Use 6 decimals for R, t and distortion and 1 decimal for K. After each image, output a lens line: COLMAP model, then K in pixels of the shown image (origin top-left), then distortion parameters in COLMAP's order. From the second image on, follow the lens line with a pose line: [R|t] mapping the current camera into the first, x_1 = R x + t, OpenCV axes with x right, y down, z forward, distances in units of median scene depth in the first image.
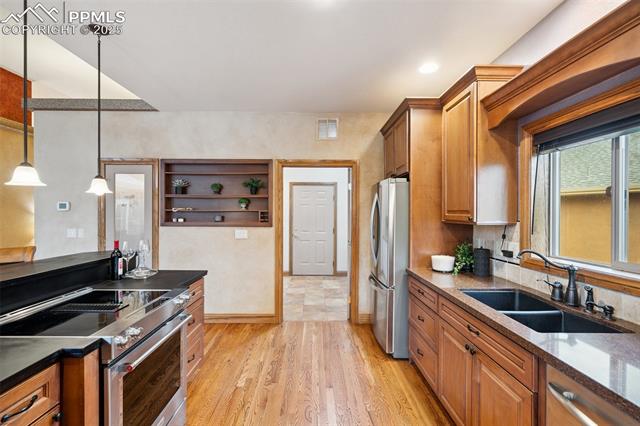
lens RADIAL K [[294.8, 0, 315.8], [0, 294.8, 214.0], [0, 0, 1]] dist [-0.001482, 0.000328]
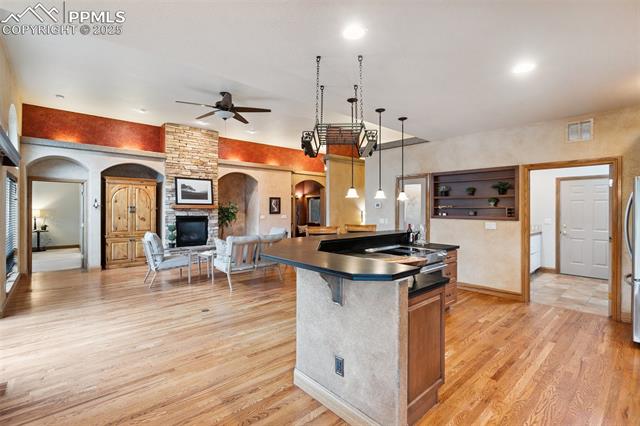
lens RADIAL K [[294.8, 0, 316.1], [0, 294.8, 209.8], [0, 0, 1]] dist [-0.001482, 0.000328]
pose [[0.657773, 0.001262, -0.753215, 0.218534], [-0.001856, 0.999998, 0.000055, -0.000020], [0.753214, 0.001362, 0.657774, -0.426992]]
